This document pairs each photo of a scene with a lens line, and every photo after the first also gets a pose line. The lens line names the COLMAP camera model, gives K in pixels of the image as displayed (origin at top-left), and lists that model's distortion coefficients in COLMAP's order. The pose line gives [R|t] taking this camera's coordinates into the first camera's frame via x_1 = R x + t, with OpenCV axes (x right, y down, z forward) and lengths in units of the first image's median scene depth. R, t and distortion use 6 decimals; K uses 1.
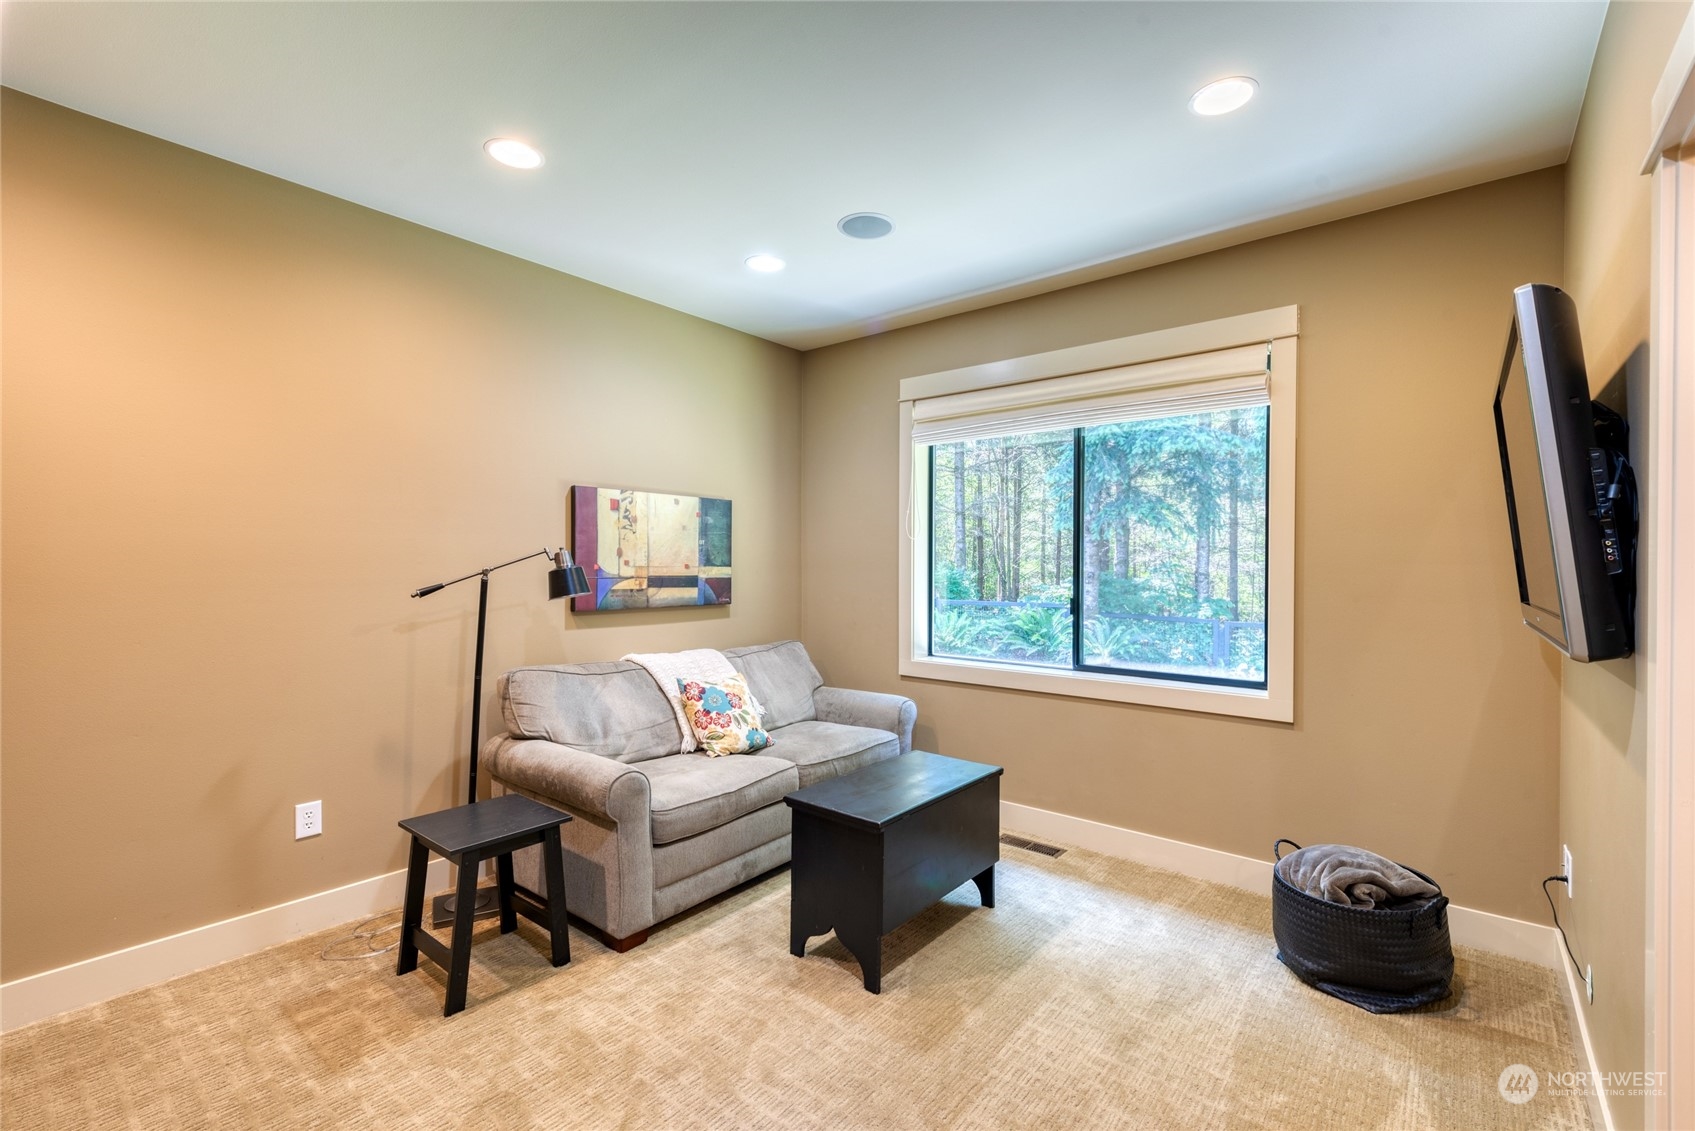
lens RADIAL K [[746.3, 0, 847.7], [0, 746.3, 566.5], [0, 0, 1]] dist [0.003556, 0.000289]
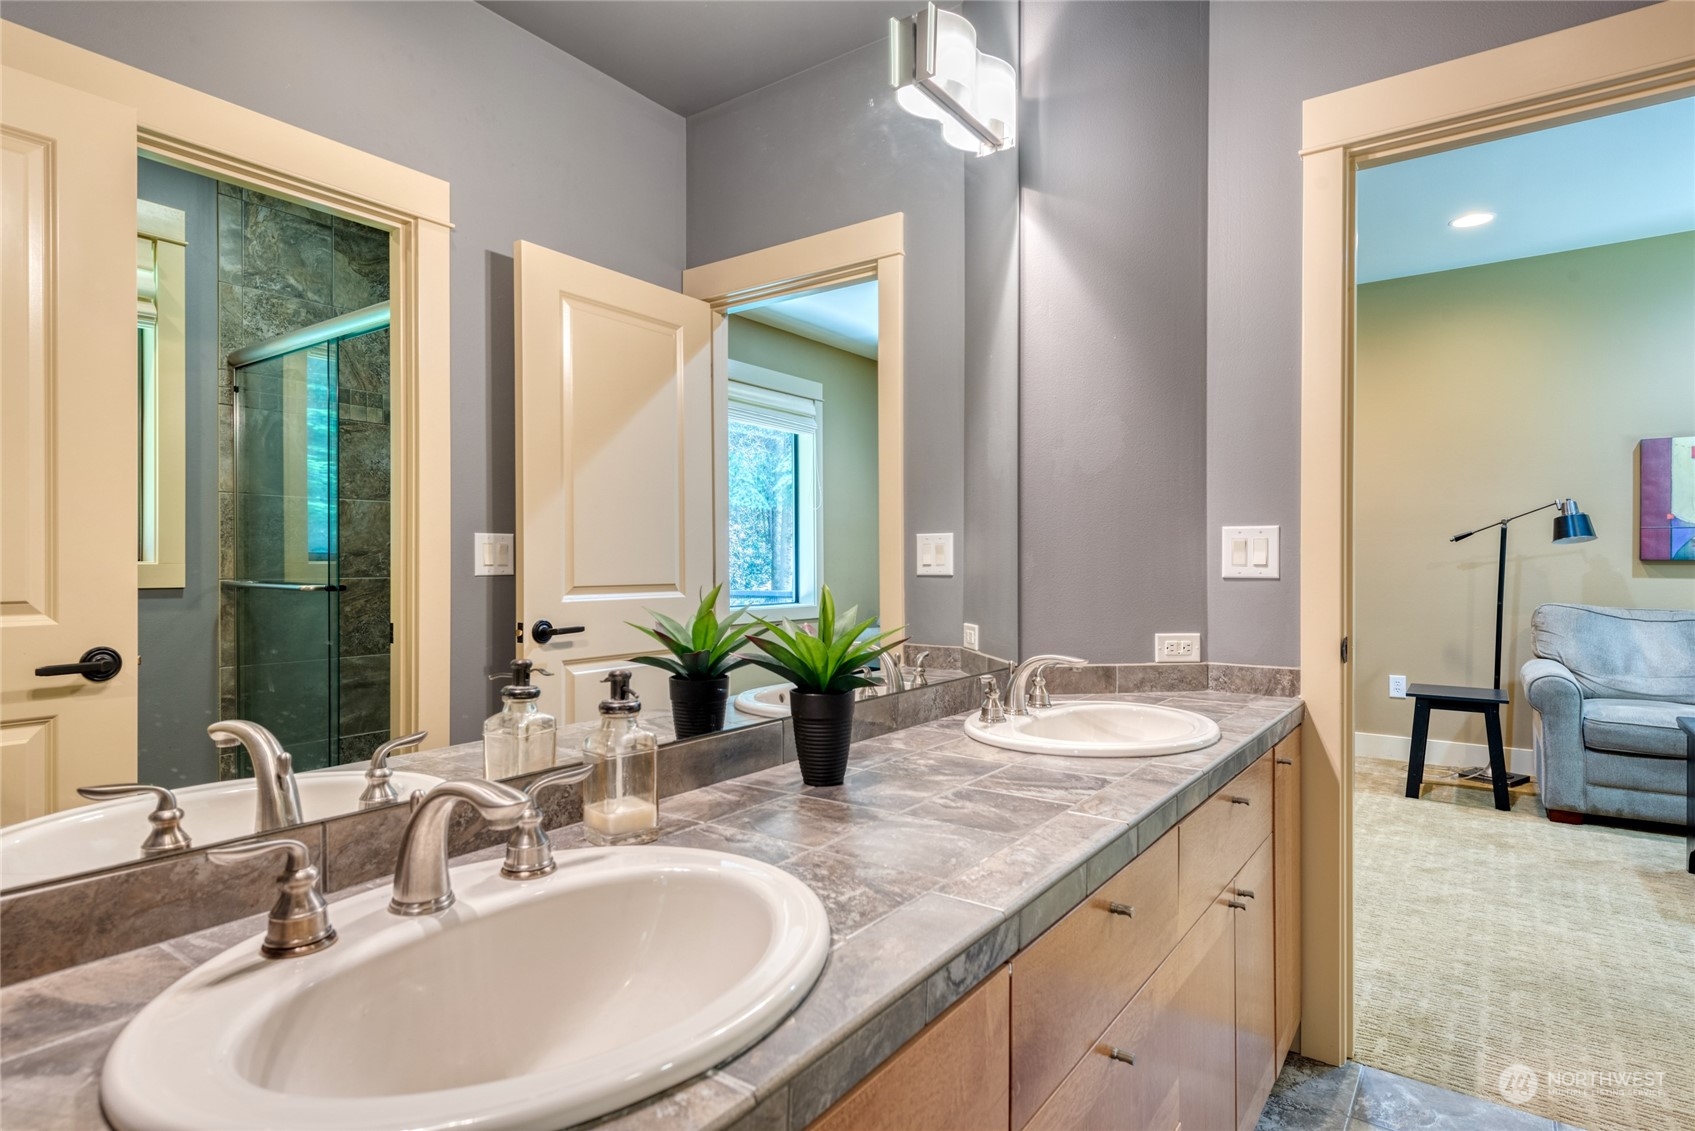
lens RADIAL K [[903.1, 0, 847.8], [0, 903.1, 569.3], [0, 0, 1]] dist [-0.002630, -0.000106]
pose [[0.057622, -0.004665, -0.998328, 0.967893], [-0.005305, 0.999974, -0.004979, 0.099778], [0.998324, 0.005583, 0.057596, -0.209175]]
